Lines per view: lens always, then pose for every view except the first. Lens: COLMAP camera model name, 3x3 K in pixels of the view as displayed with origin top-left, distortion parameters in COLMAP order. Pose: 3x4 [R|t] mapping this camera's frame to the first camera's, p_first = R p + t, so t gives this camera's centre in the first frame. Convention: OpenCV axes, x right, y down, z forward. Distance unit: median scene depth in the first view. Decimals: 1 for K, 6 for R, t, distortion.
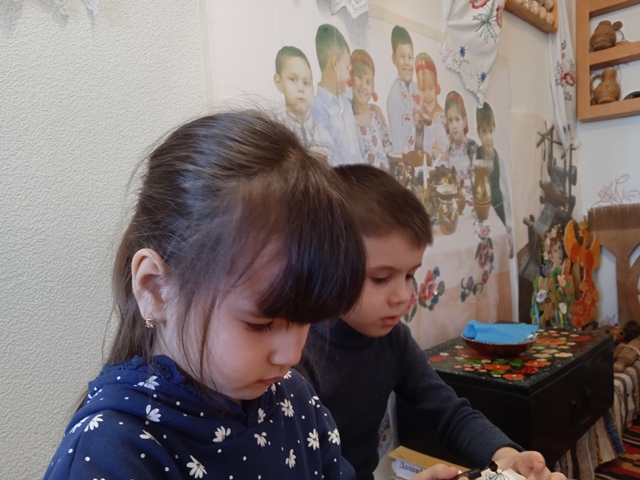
lens RADIAL K [[529.9, 0, 318.6], [0, 529.9, 240.9], [0, 0, 1]] dist [0.078067, -0.124802]
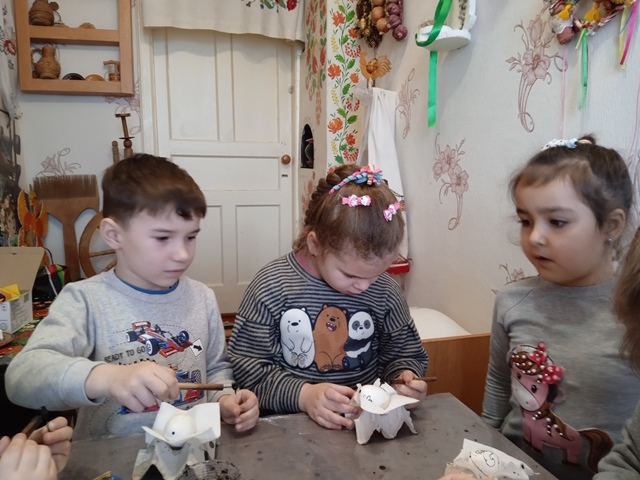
lens RADIAL K [[529.9, 0, 330.7], [0, 529.9, 240.1], [0, 0, 1]] dist [0.078067, -0.124802]
pose [[0.475131, -0.086343, 0.875668, -0.184694], [0.000923, 0.995222, 0.097631, -0.051604], [-0.879915, -0.045579, 0.472941, -0.009209]]
